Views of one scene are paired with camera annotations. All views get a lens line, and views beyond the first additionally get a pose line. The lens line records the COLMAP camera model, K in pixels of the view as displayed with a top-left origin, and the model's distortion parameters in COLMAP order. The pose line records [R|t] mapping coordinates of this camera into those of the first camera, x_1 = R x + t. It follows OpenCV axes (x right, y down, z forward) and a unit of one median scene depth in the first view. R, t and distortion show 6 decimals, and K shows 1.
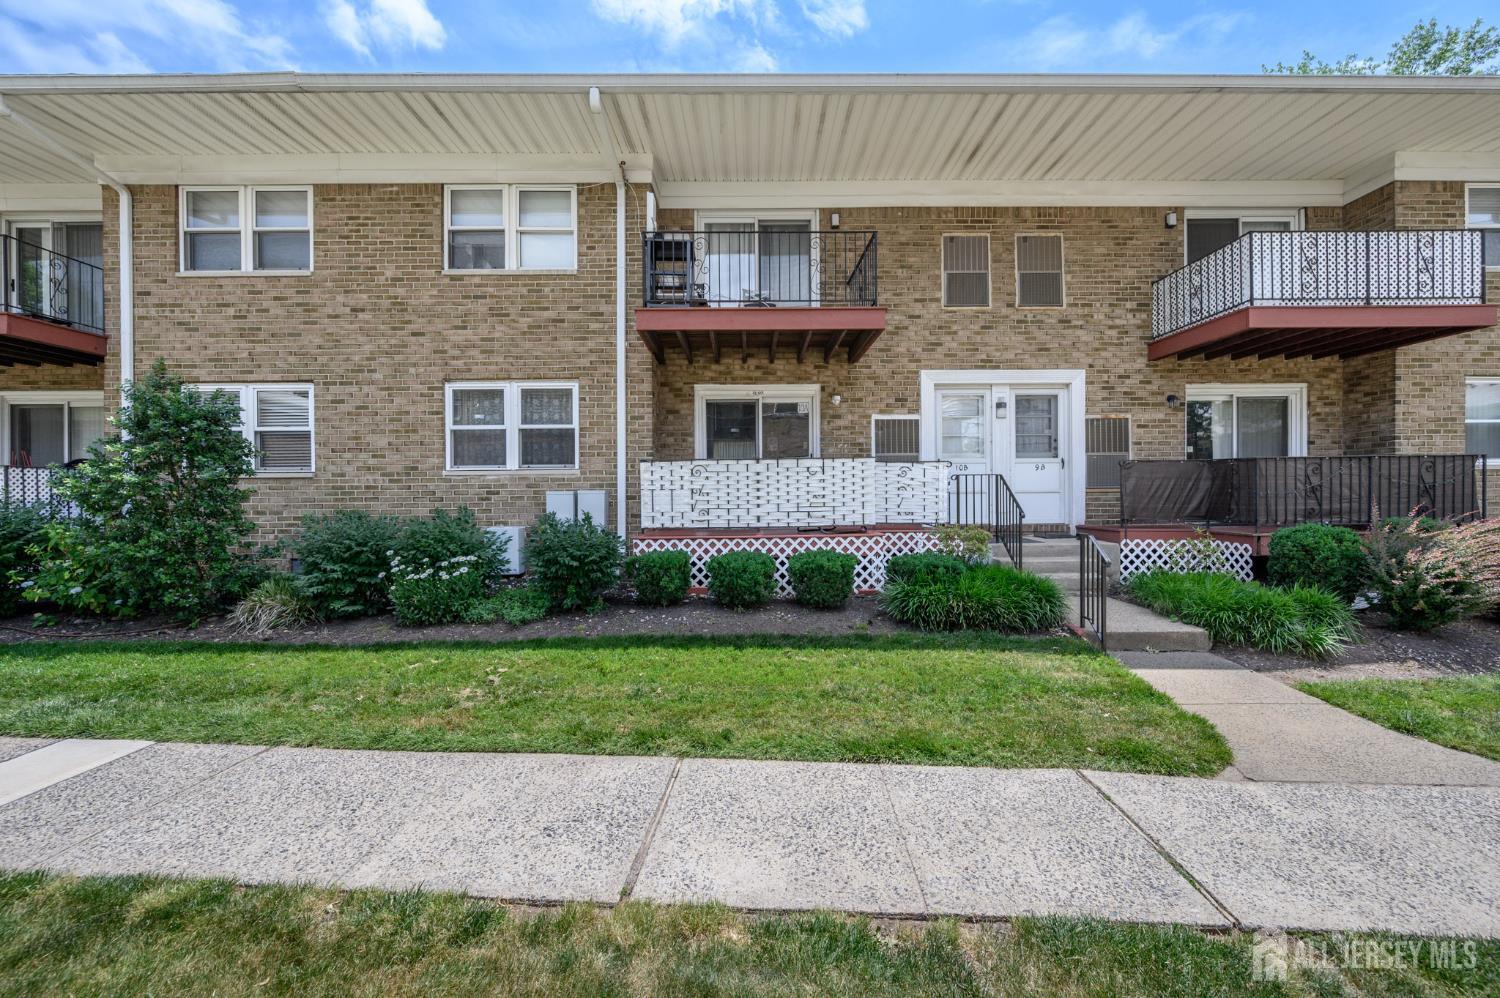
lens RADIAL K [[591.5, 0, 750.7], [0, 591.5, 493.2], [0, 0, 1]] dist [-0.002365, 0.000648]
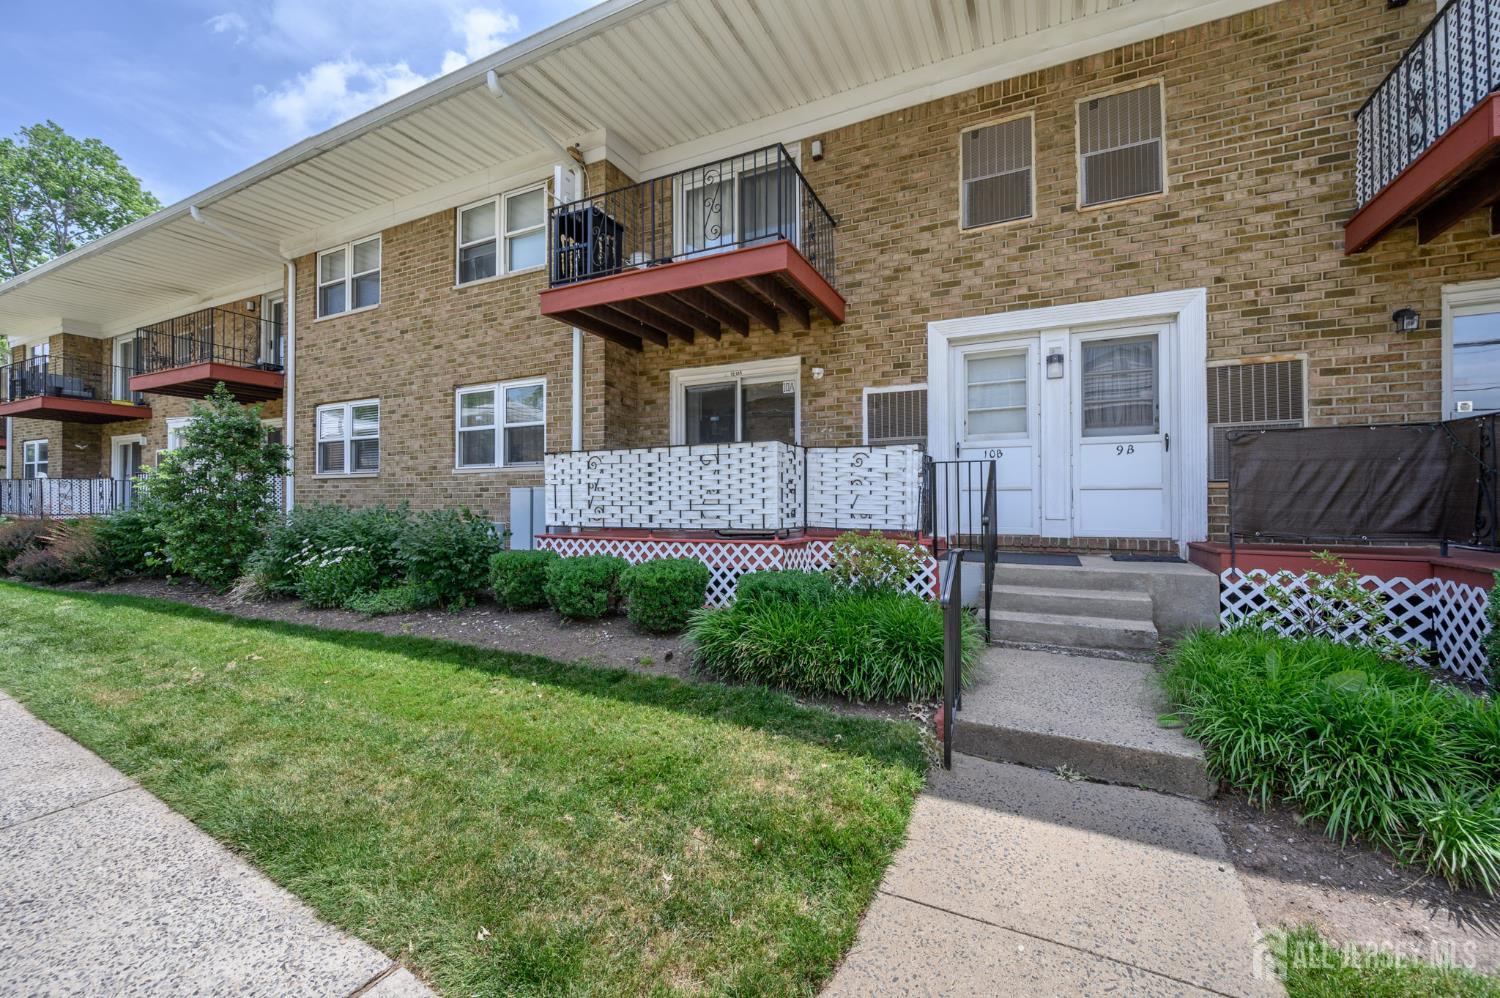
lens RADIAL K [[591.5, 0, 749.2], [0, 591.5, 492.4], [0, 0, 1]] dist [-0.002365, 0.000648]
pose [[0.895996, -0.000411, -0.444063, 0.444709], [-0.005756, 0.999905, -0.012540, 0.014055], [0.444026, 0.013792, 0.895908, 0.265718]]
